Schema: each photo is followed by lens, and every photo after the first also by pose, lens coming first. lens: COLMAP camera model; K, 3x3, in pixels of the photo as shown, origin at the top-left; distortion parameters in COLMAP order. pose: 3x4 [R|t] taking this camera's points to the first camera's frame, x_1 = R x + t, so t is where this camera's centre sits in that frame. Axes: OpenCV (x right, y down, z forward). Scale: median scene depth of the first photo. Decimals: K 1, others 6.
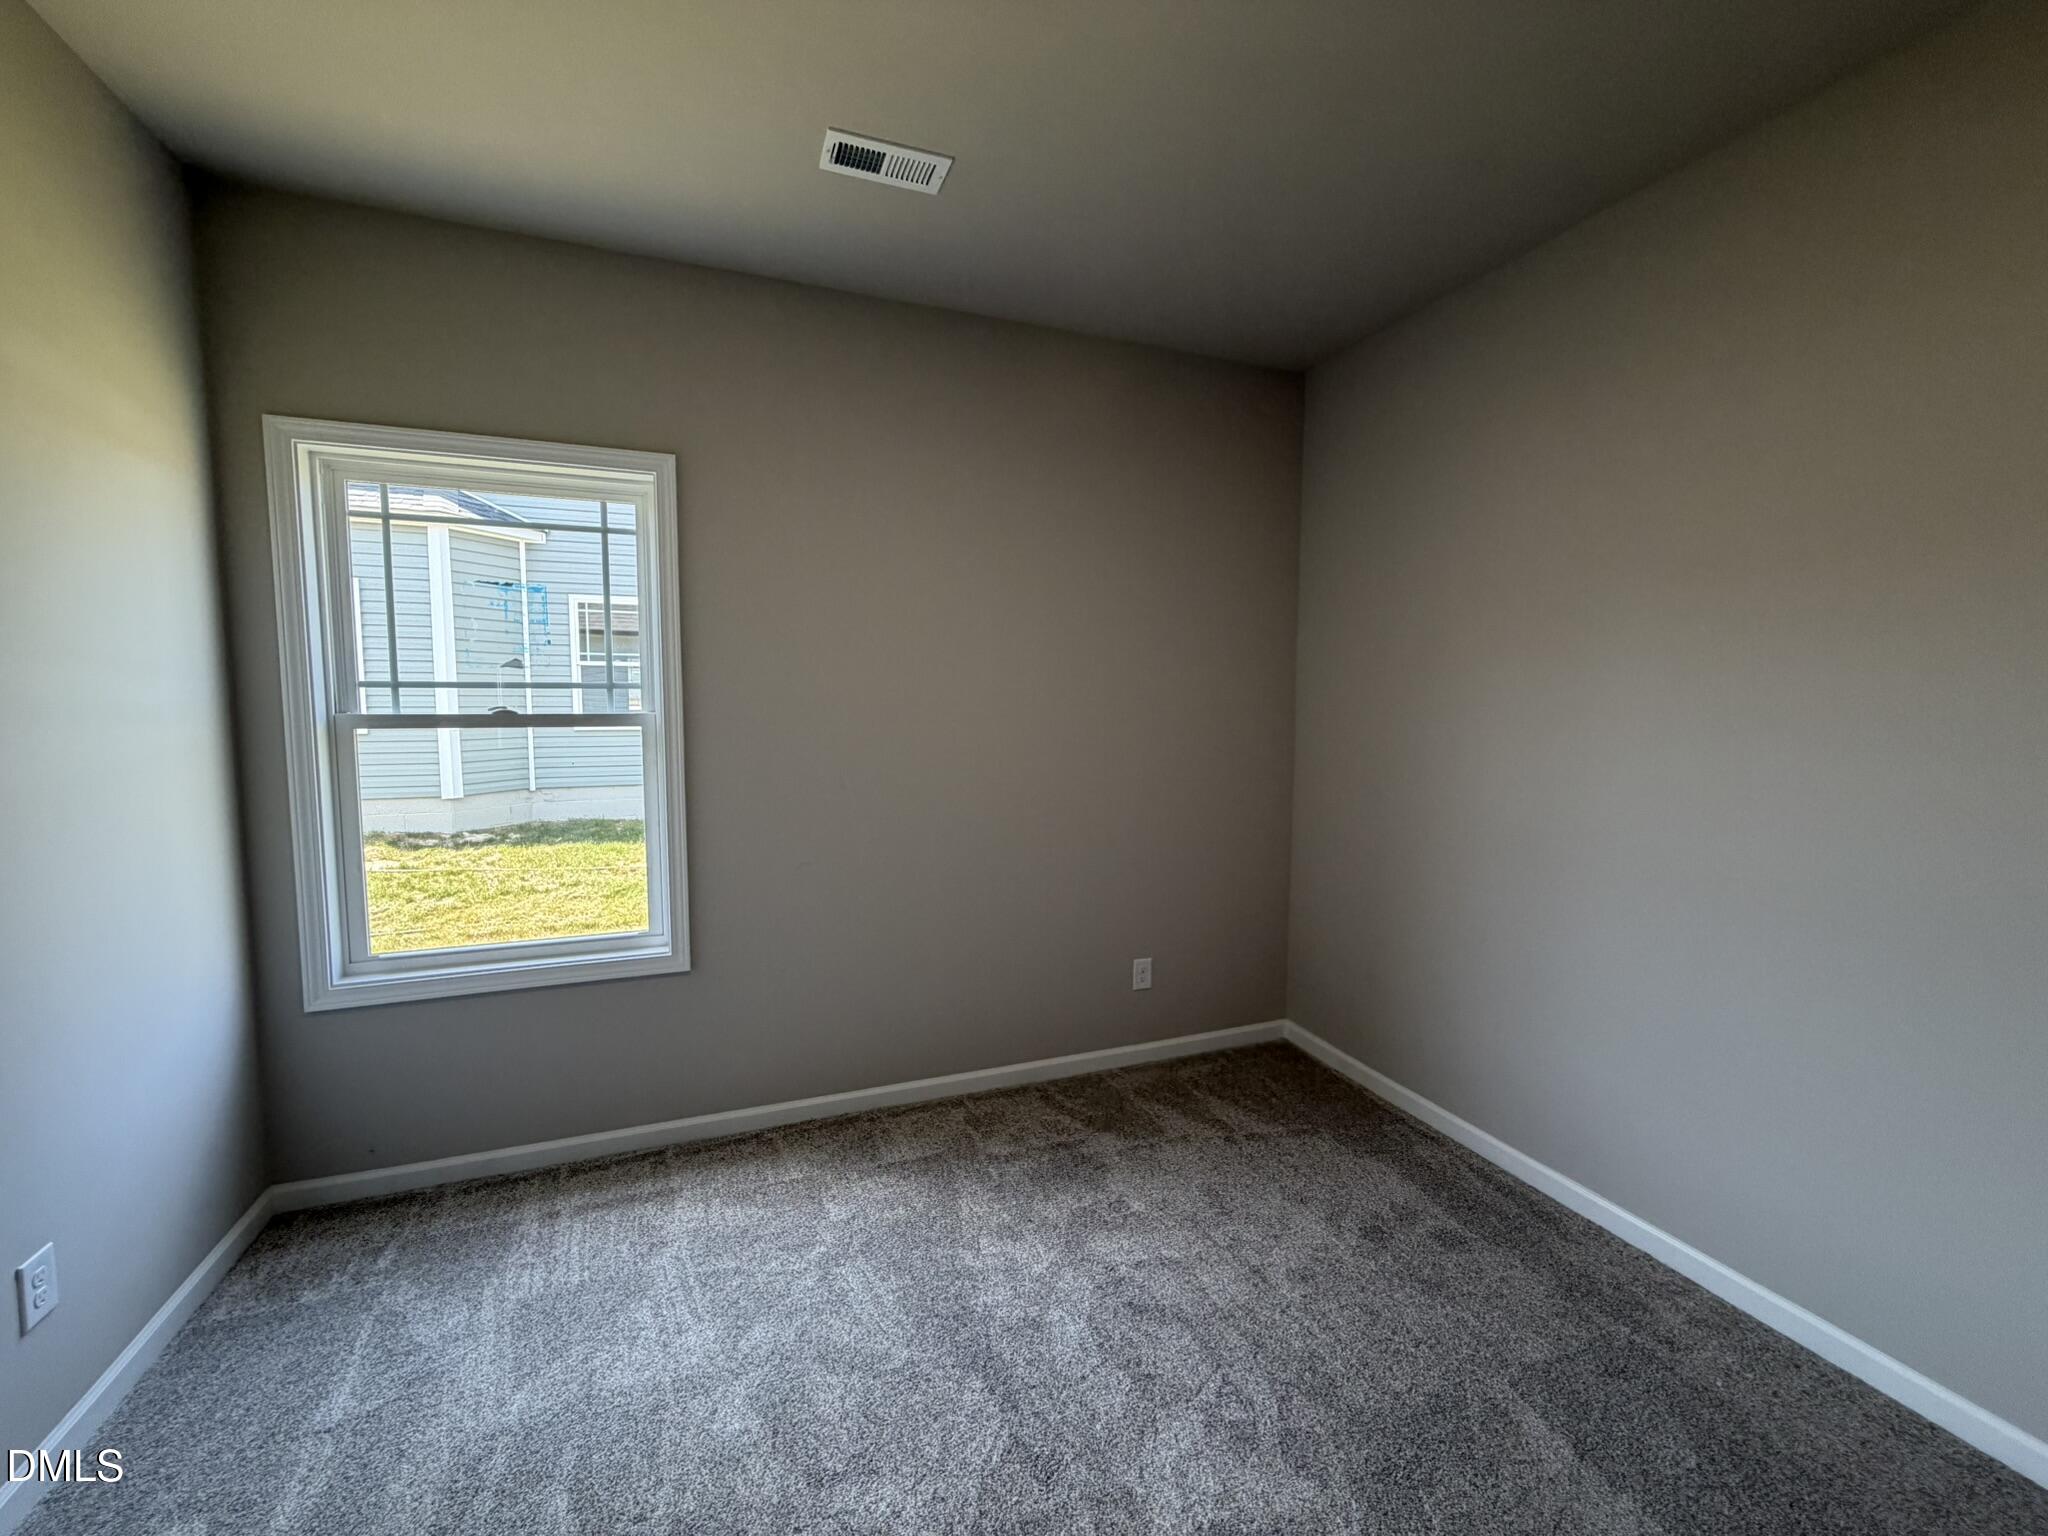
lens RADIAL K [[821.4, 0, 1014.3], [0, 821.4, 767.3], [0, 0, 1]] dist [0.003061, 0.001155]
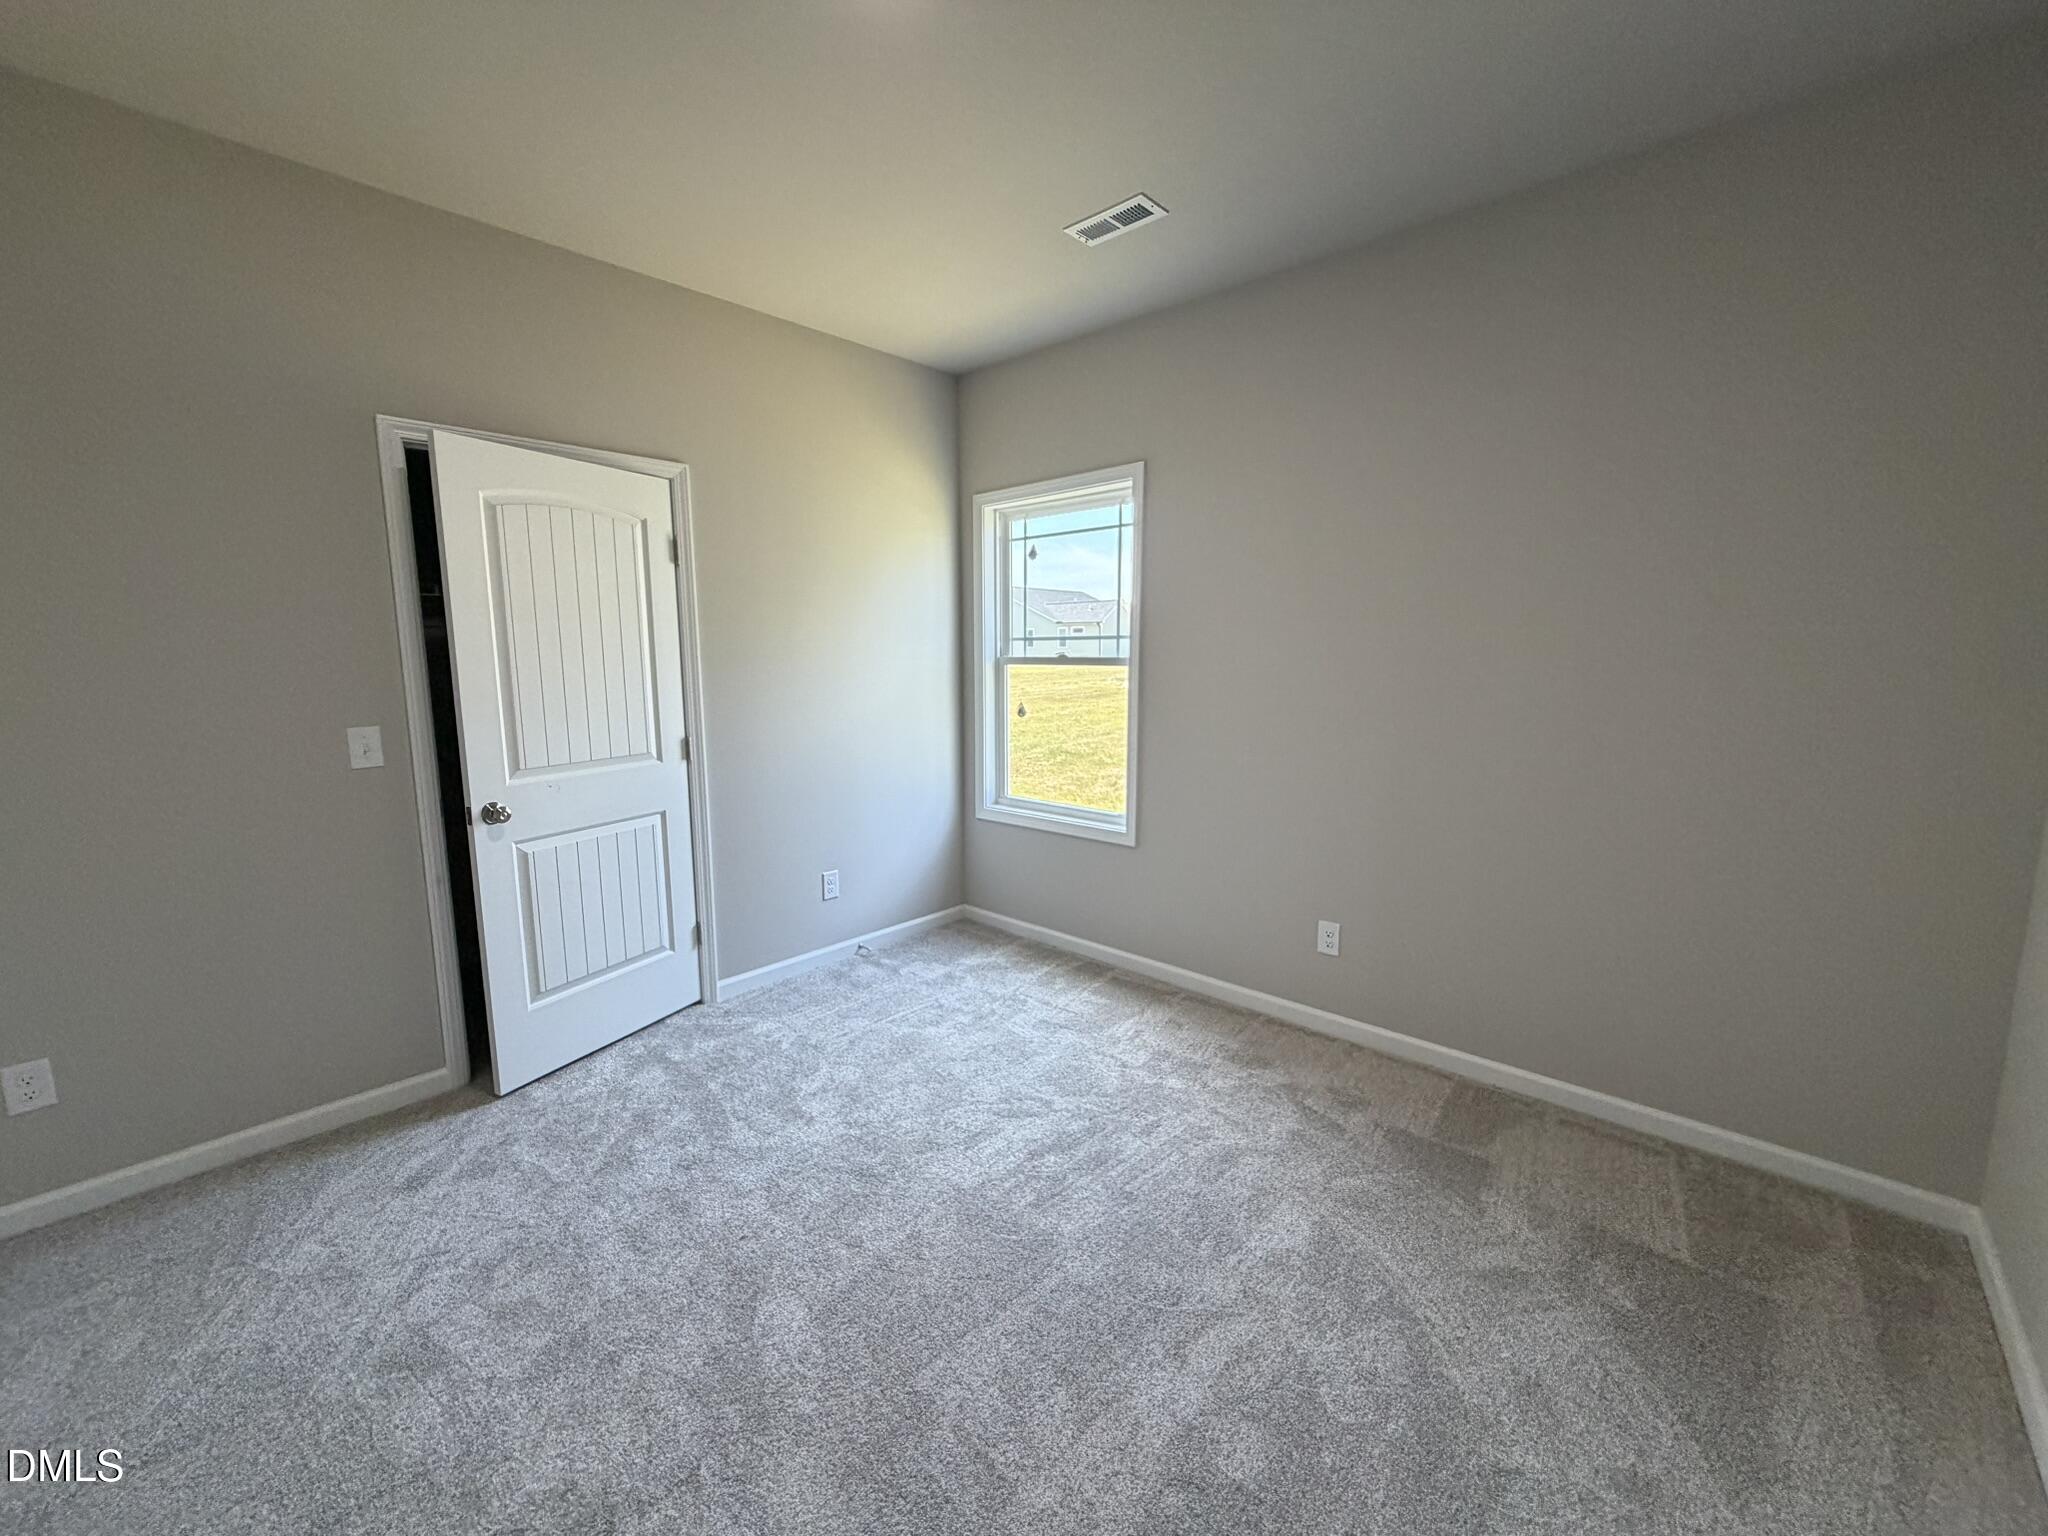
lens RADIAL K [[821.4, 0, 1027.0], [0, 821.4, 758.2], [0, 0, 1]] dist [0.003061, 0.001155]
pose [[0.448363, 0.117760, -0.886060, 0.780201], [-0.055972, 0.993037, 0.103654, -0.032897], [0.892097, 0.003120, 0.451833, 0.246853]]
